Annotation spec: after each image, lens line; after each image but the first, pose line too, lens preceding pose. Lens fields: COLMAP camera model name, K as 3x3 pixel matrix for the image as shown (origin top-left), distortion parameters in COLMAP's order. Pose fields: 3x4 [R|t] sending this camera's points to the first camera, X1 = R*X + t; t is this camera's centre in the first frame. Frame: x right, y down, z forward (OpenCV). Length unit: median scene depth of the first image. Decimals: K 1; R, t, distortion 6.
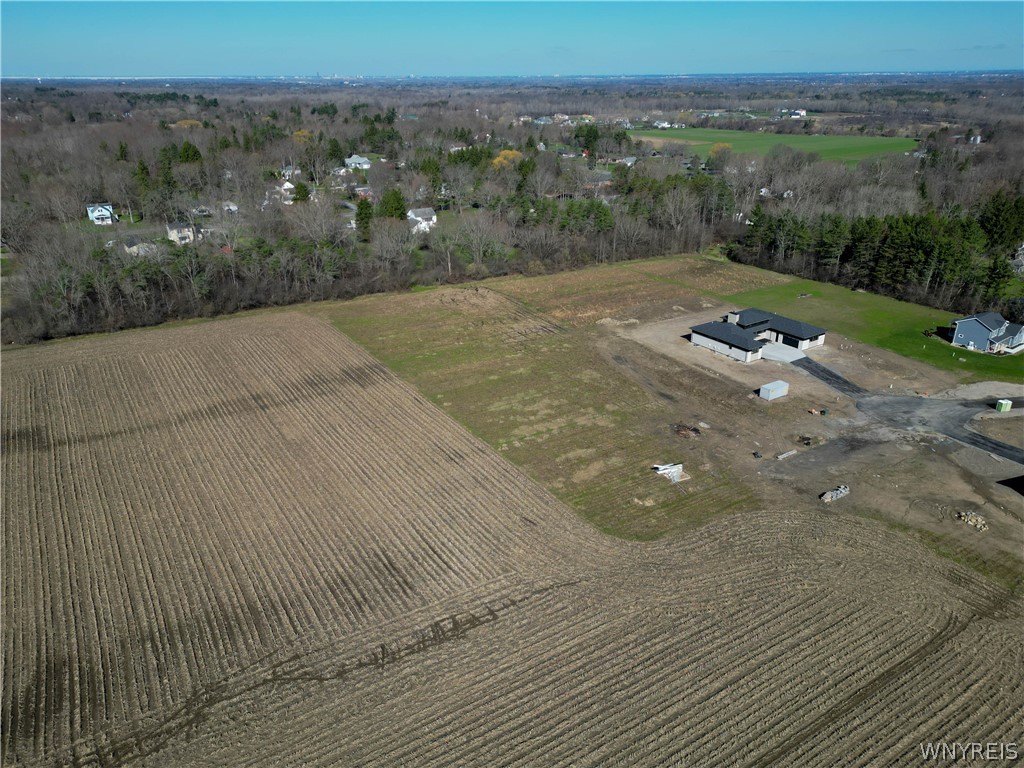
lens RADIAL K [[707.6, 0, 512.0], [0, 707.6, 384.0], [0, 0, 1]] dist [0.093360, -0.093893]
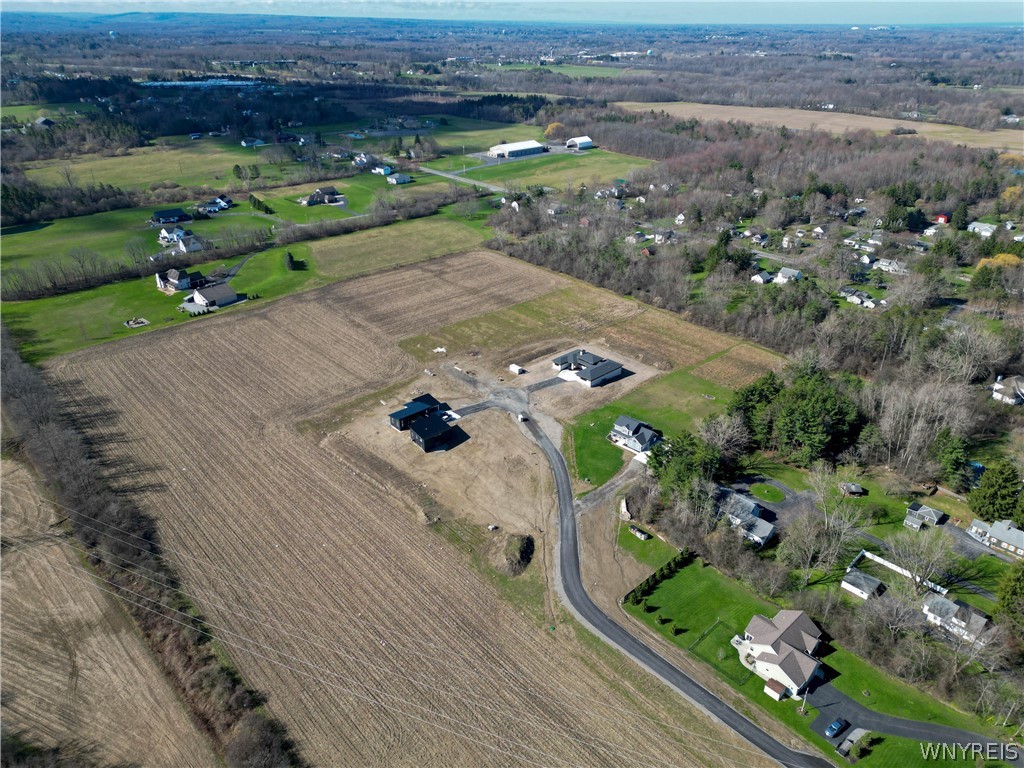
lens RADIAL K [[707.6, 0, 512.0], [0, 707.6, 384.0], [0, 0, 1]] dist [0.093360, -0.093893]
pose [[0.172402, 0.451856, -0.875273, 1.841556], [-0.394437, 0.845896, 0.358998, -0.585709], [0.902606, 0.283349, 0.324063, 0.241311]]
